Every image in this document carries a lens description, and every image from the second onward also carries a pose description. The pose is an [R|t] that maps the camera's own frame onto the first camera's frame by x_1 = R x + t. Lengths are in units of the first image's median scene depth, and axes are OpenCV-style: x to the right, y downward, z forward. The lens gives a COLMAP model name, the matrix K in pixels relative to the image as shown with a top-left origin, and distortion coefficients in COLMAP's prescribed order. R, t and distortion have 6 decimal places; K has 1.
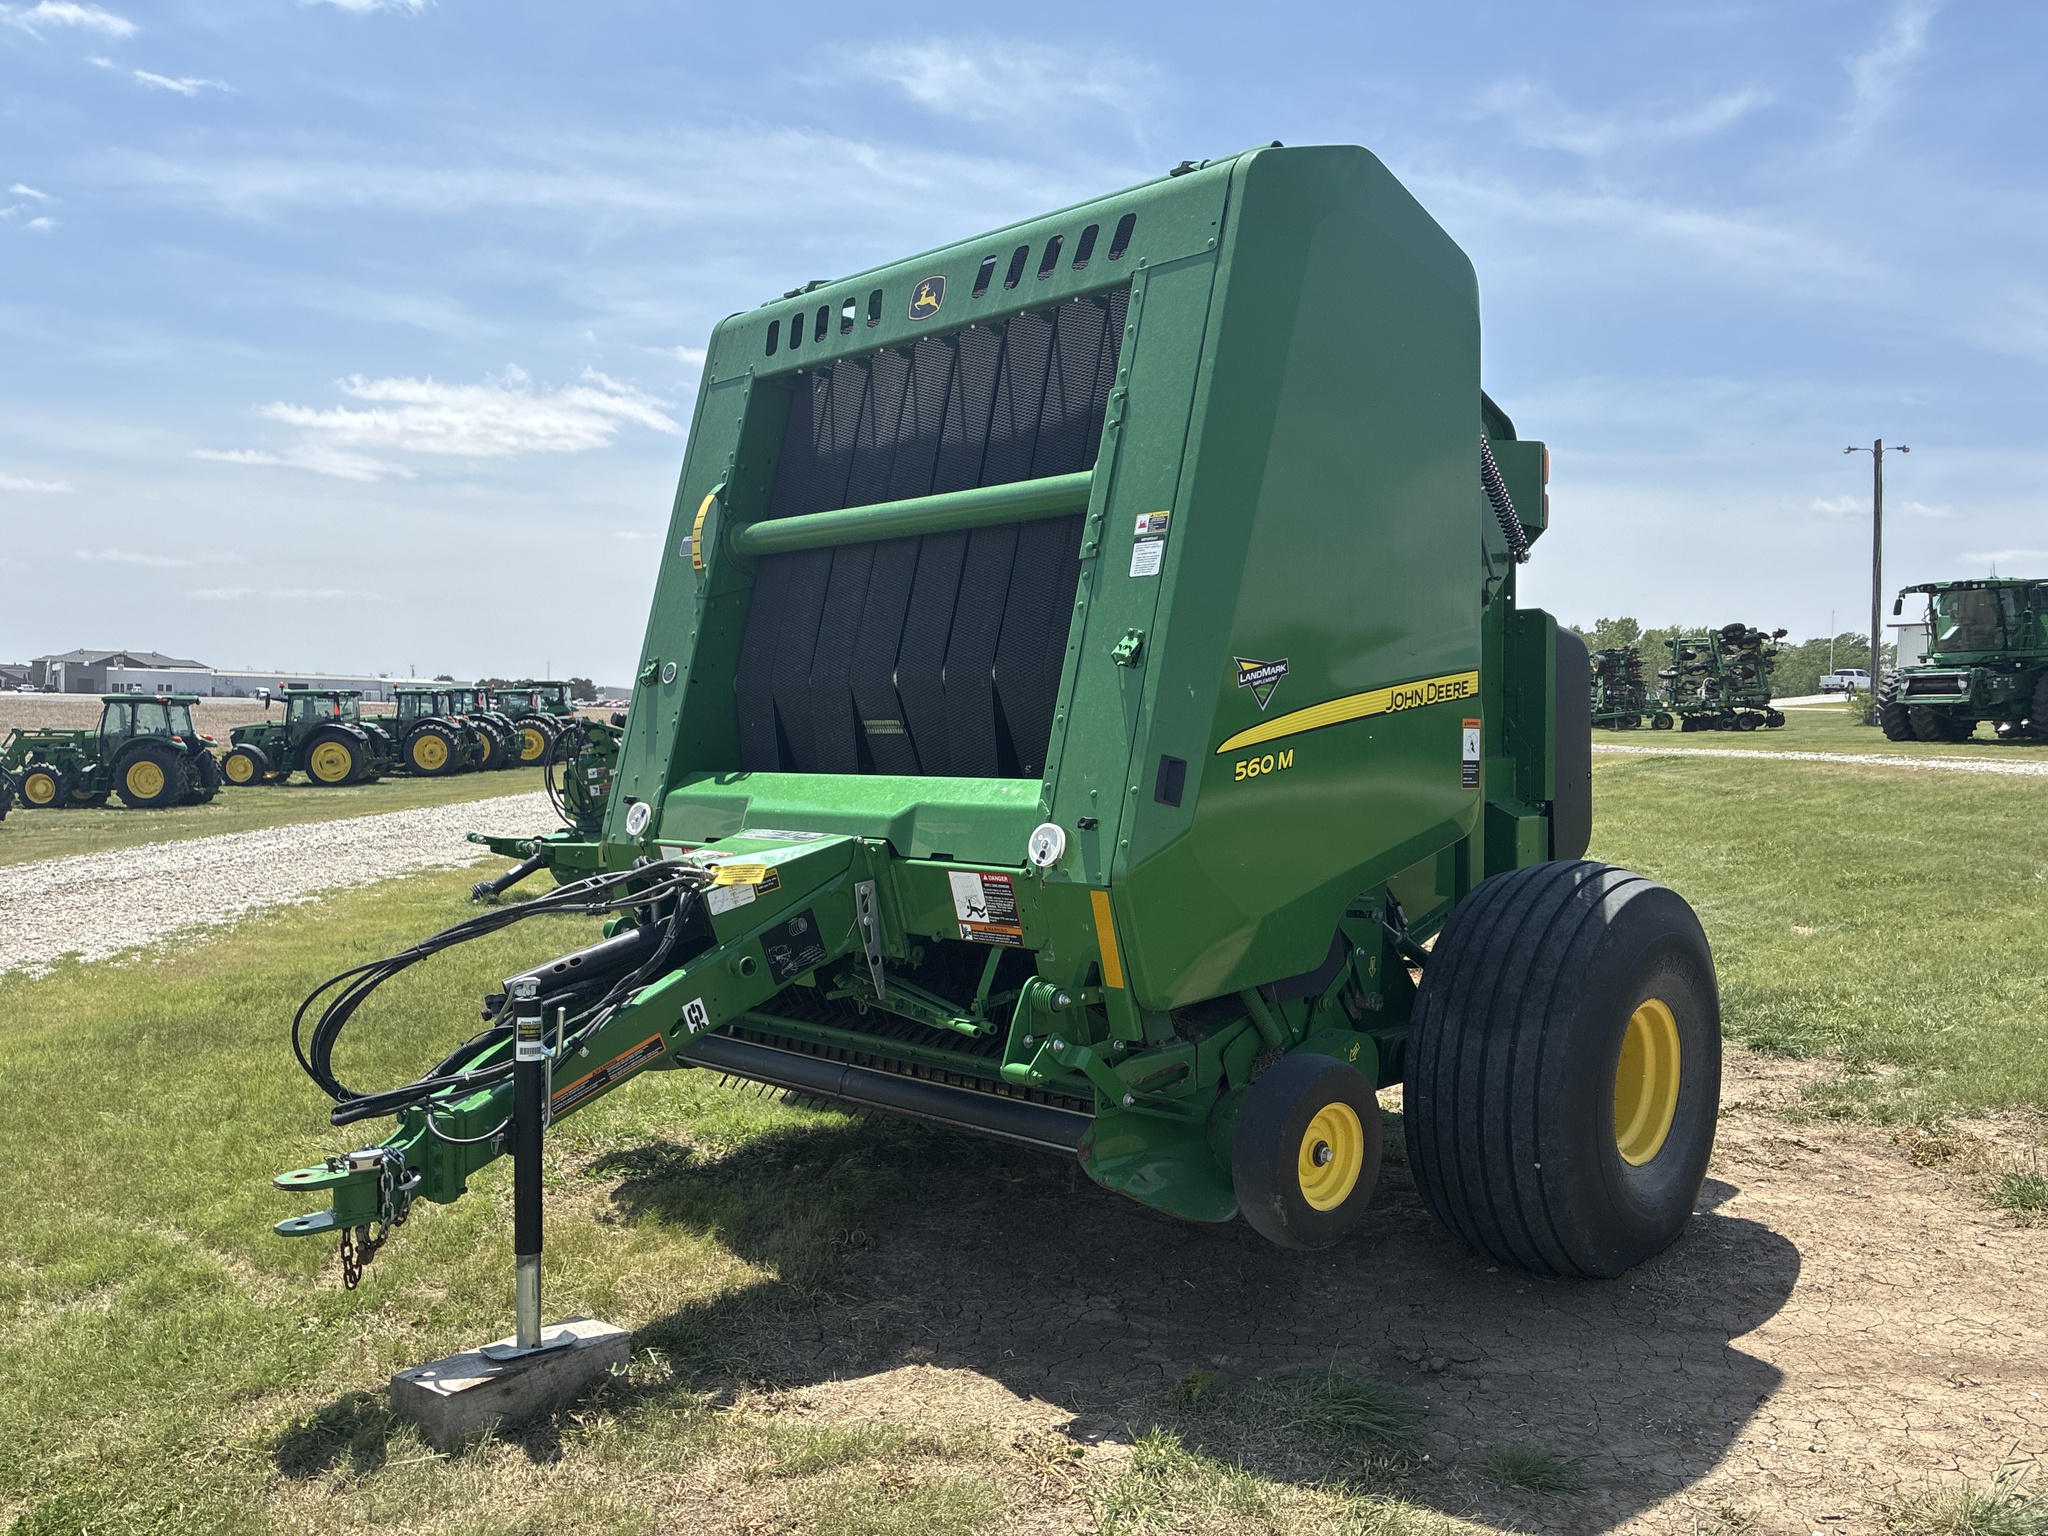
lens RADIAL K [[1546.8, 0, 993.7], [0, 1546.8, 767.6], [0, 0, 1]] dist [0.051164, -0.056865]
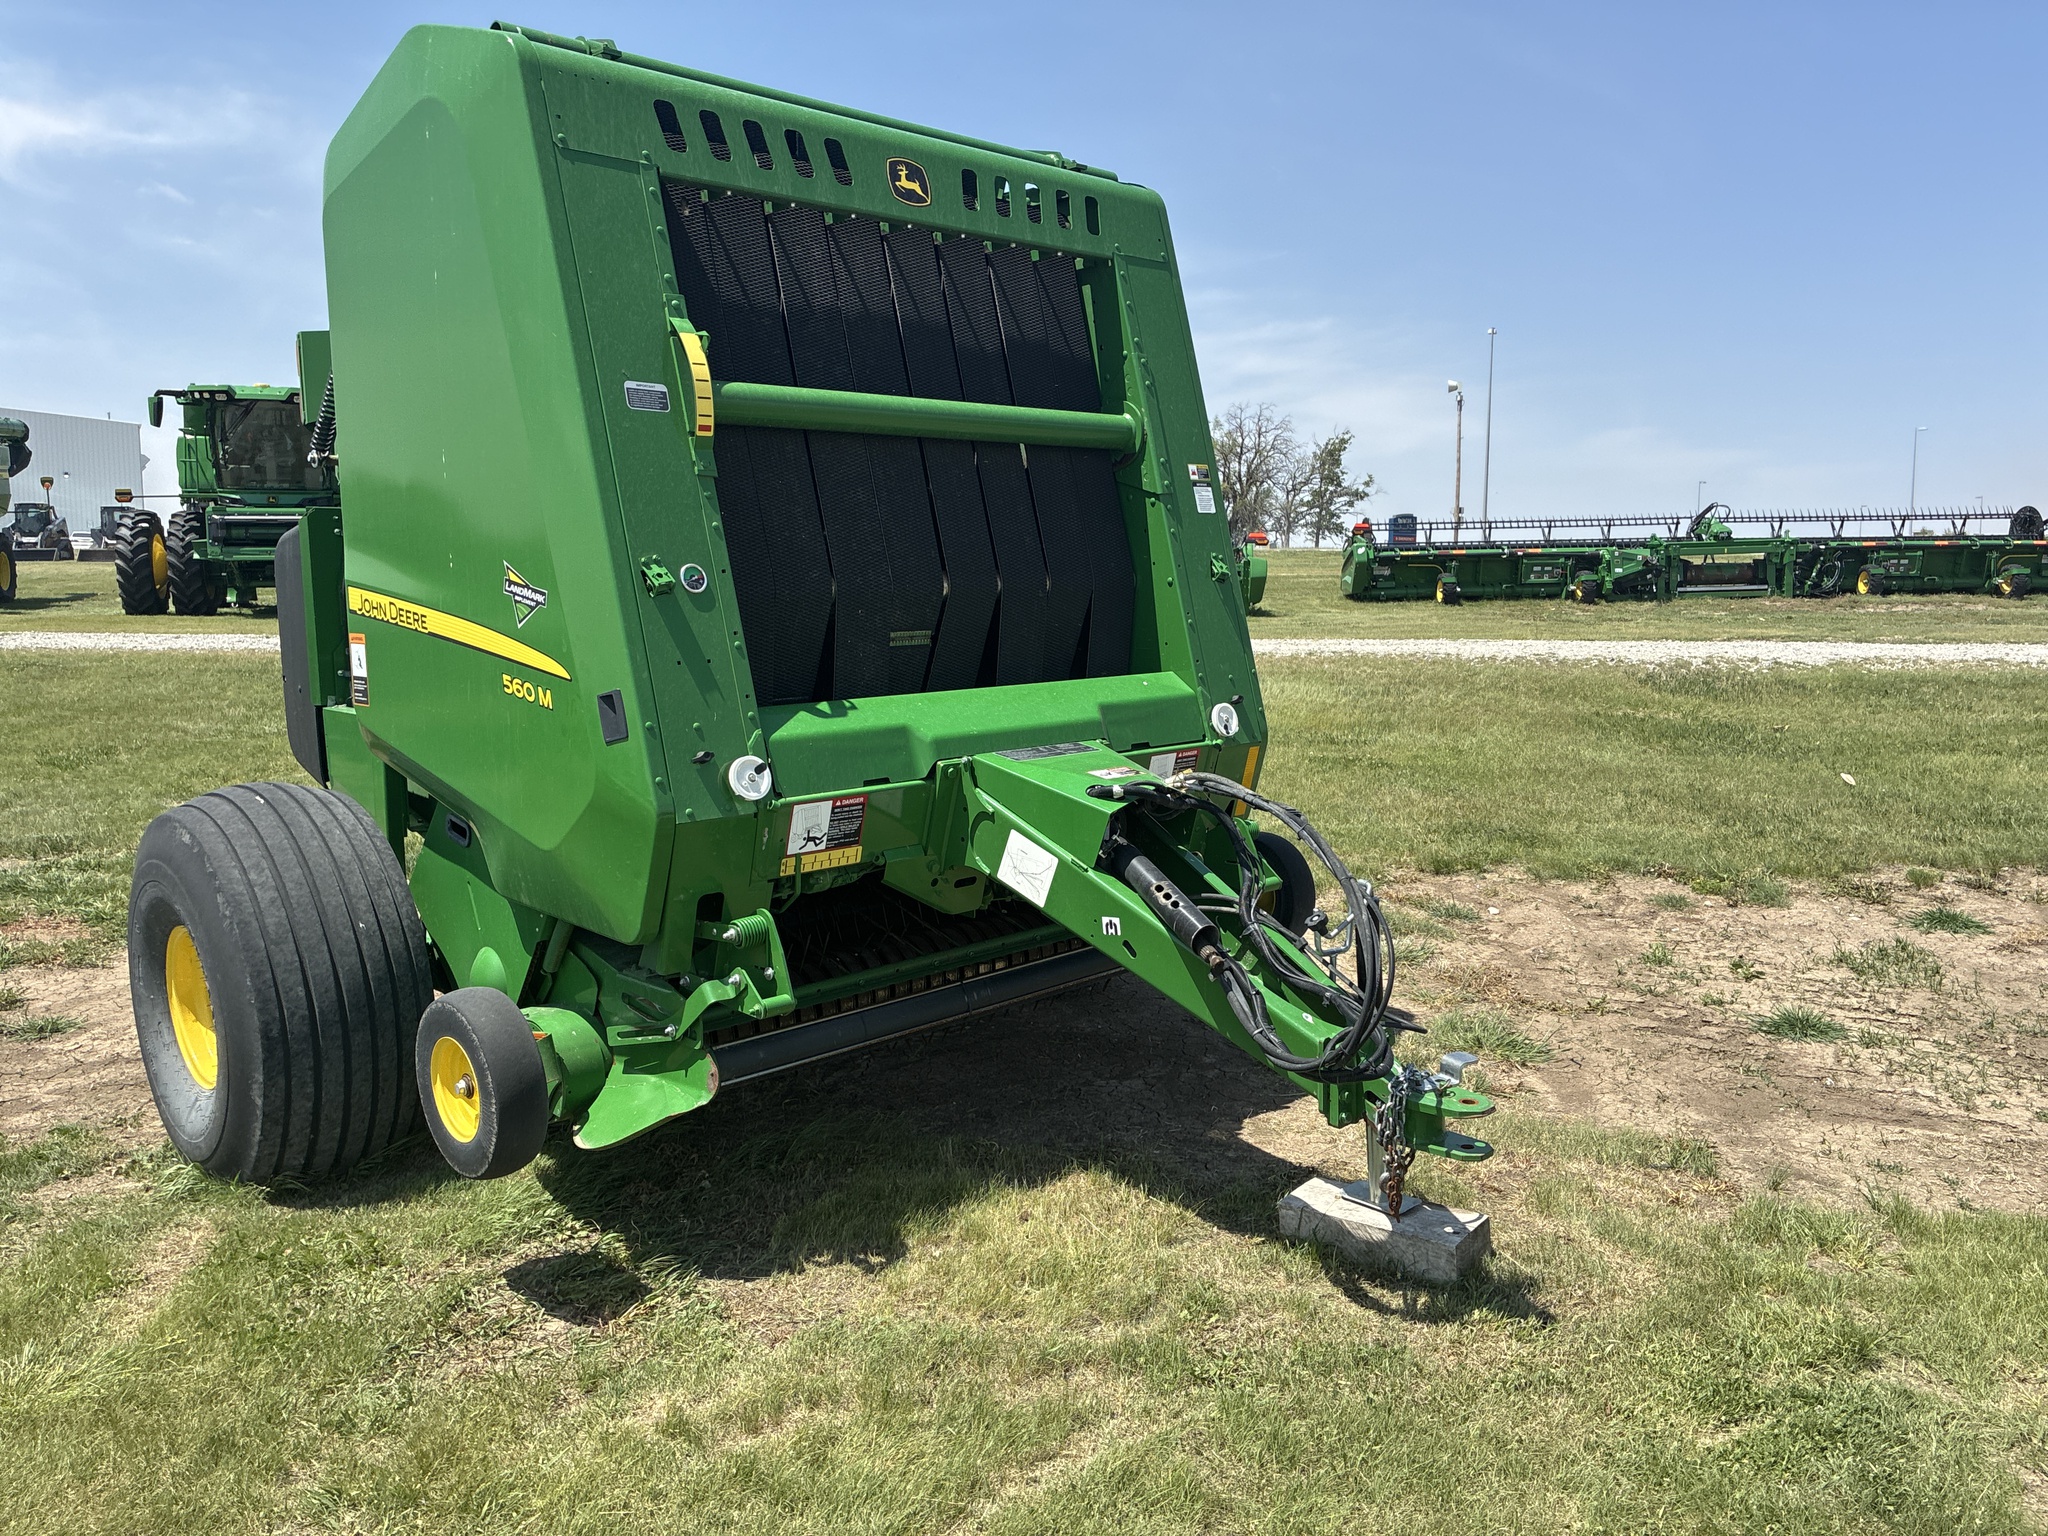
lens RADIAL K [[1584.4, 0, 1034.3], [0, 1584.4, 777.8], [0, 0, 1]] dist [0.021798, 0.000310]
pose [[0.023940, -0.133944, 0.990700, -1.177388], [0.033298, 0.990541, 0.133118, -0.076857], [-0.999159, 0.029802, 0.028174, 1.015577]]
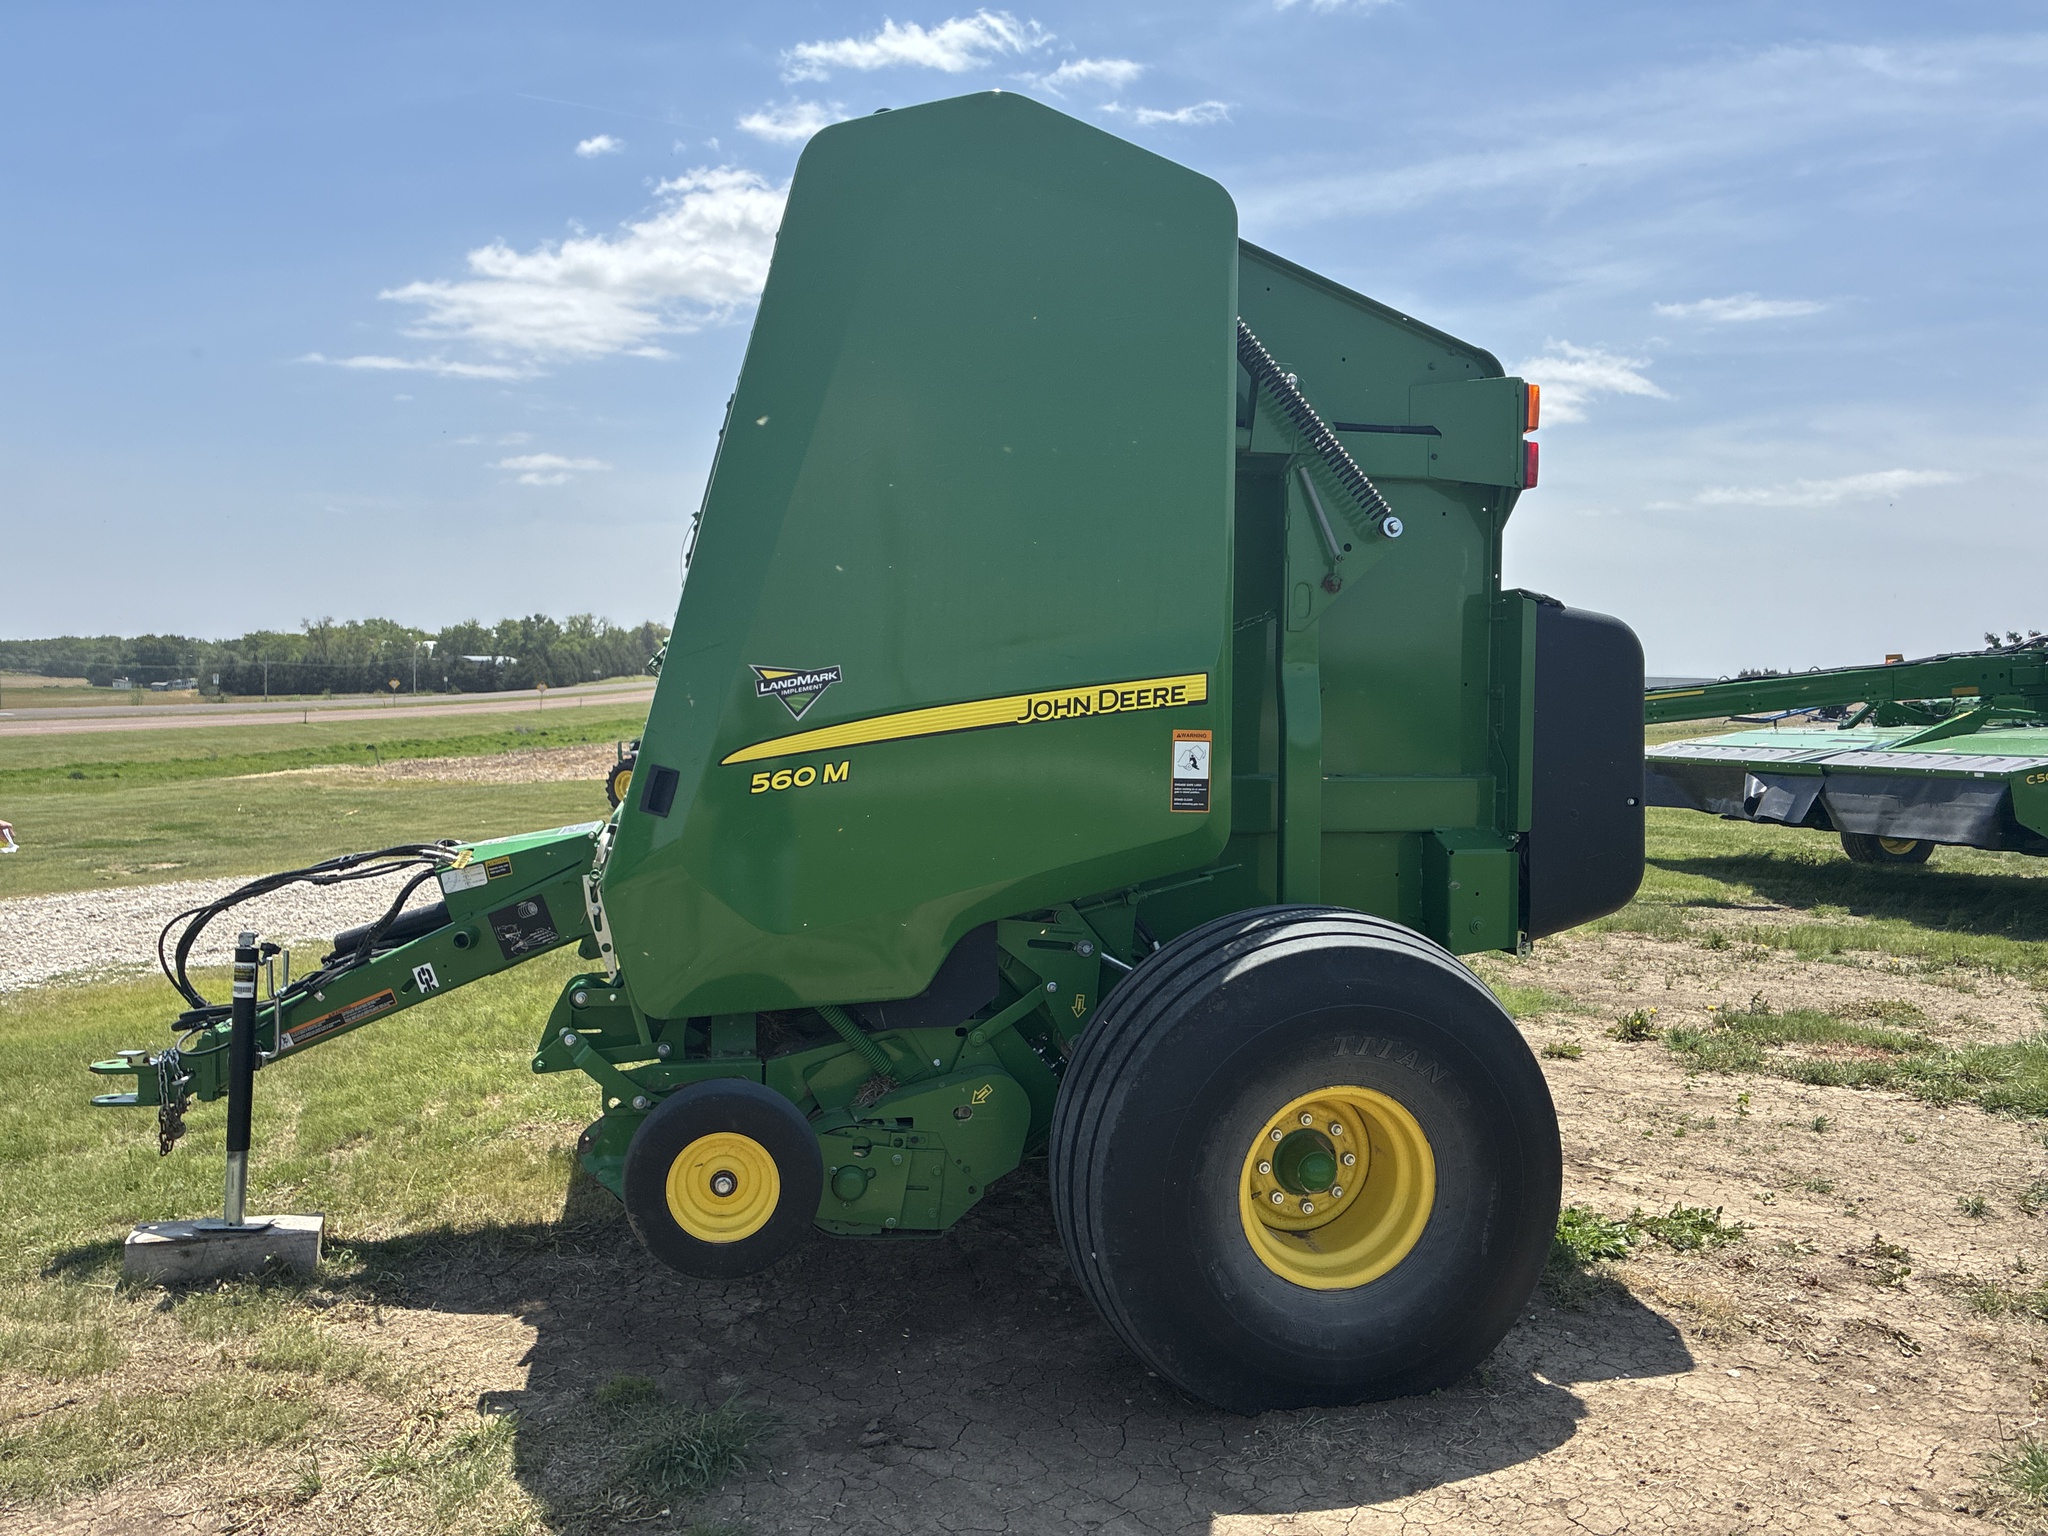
lens RADIAL K [[1546.8, 0, 993.7], [0, 1546.8, 767.6], [0, 0, 1]] dist [0.051164, -0.056865]
pose [[0.829874, 0.027761, -0.557260, 0.775438], [-0.022470, 0.999614, 0.016336, -0.025004], [0.557499, -0.001035, 0.830177, 0.260085]]
